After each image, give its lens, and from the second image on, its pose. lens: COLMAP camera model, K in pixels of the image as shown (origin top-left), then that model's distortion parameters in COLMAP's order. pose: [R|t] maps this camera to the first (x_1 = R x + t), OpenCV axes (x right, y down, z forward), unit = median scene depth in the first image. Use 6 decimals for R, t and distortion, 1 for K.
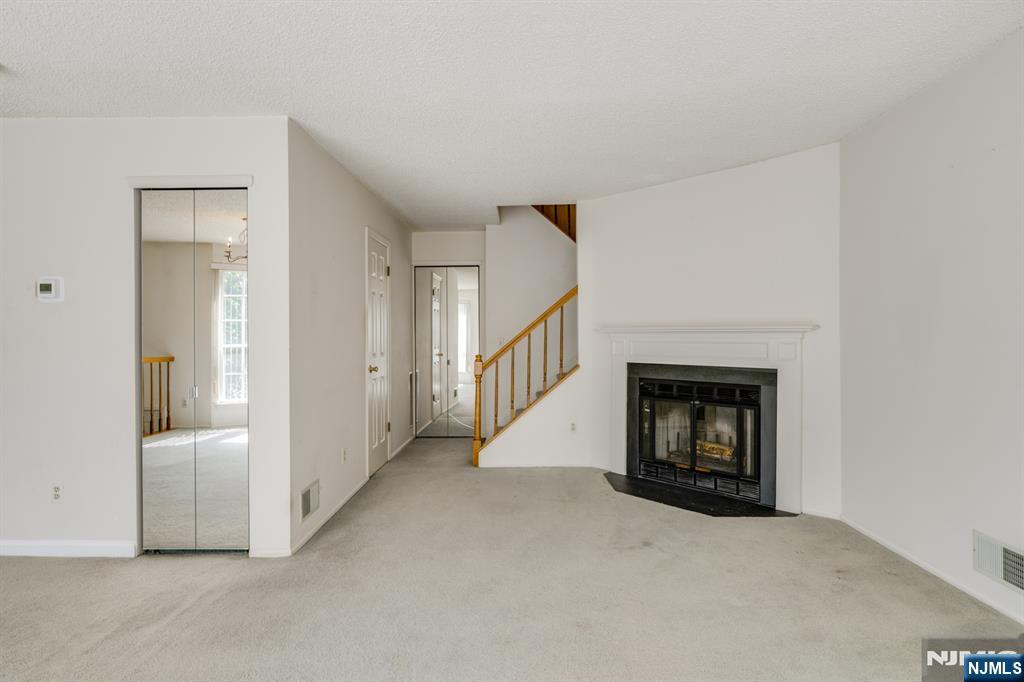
lens RADIAL K [[538.0, 0, 512.0], [0, 538.0, 341.0], [0, 0, 1]] dist [0.003317, 0.000114]
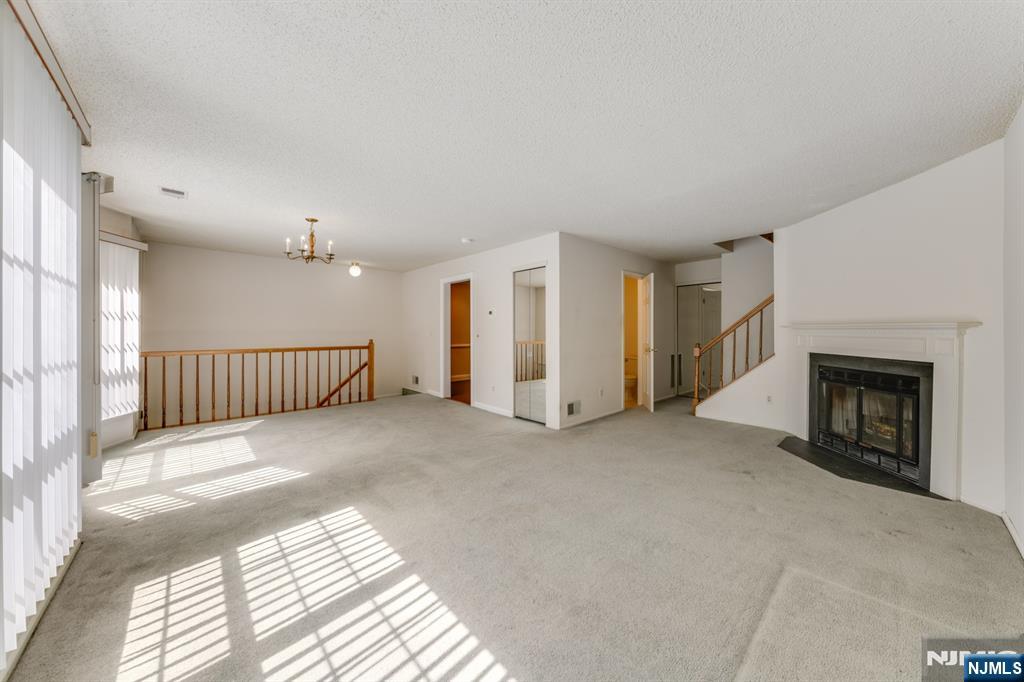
lens RADIAL K [[411.6, 0, 524.6], [0, 411.6, 335.1], [0, 0, 1]] dist [-0.001151, -0.000137]
pose [[0.657768, 0.011607, -0.753131, 0.556107], [-0.011887, 0.999917, 0.005029, 0.002063], [0.753127, 0.005645, 0.657851, -0.161870]]
